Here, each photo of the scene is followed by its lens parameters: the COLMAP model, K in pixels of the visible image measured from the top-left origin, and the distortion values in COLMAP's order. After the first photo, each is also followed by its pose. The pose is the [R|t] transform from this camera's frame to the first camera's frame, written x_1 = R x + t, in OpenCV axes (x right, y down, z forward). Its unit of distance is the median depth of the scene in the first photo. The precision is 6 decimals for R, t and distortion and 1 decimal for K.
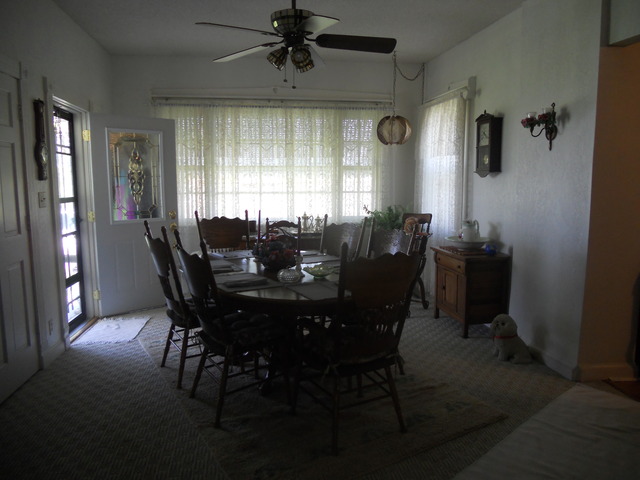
lens RADIAL K [[498.0, 0, 320.0], [0, 498.0, 240.0], [0, 0, 1]] dist [-0.027928, 0.004389]
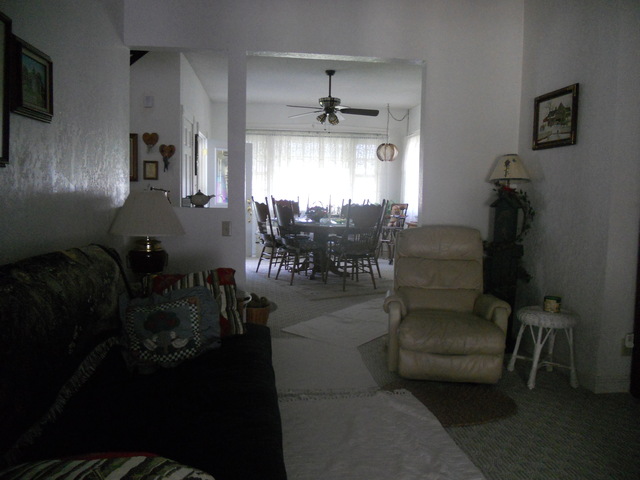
lens RADIAL K [[498.0, 0, 320.0], [0, 498.0, 240.0], [0, 0, 1]] dist [-0.027928, 0.004389]
pose [[0.999008, 0.023644, -0.037725, -0.000382], [-0.024806, 0.999223, -0.030634, 0.116787], [0.036972, 0.031540, 0.998818, -0.603356]]
